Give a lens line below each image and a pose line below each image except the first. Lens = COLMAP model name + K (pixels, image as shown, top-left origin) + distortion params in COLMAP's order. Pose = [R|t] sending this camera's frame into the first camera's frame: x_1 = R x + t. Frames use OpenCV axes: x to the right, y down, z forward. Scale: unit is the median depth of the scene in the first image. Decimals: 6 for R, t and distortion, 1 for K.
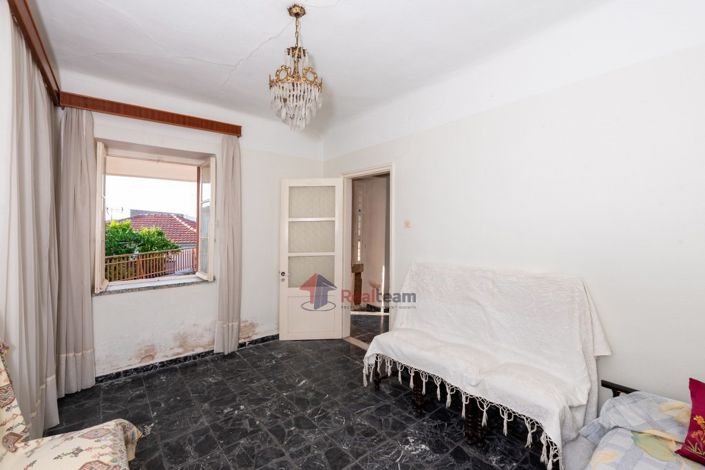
lens RADIAL K [[304.9, 0, 352.5], [0, 304.9, 235.0], [0, 0, 1]] dist [0.000348, -0.000188]
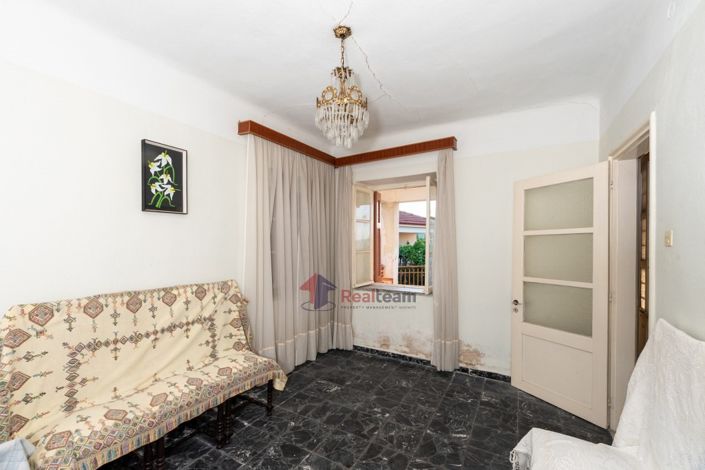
lens RADIAL K [[311.5, 0, 351.8], [0, 311.5, 246.6], [0, 0, 1]] dist [-0.000085, 0.000010]
pose [[0.332105, 0.015472, -0.943115, 0.497205], [-0.020906, 0.999741, 0.009040, -0.018587], [0.943011, 0.016714, 0.332343, 0.430476]]
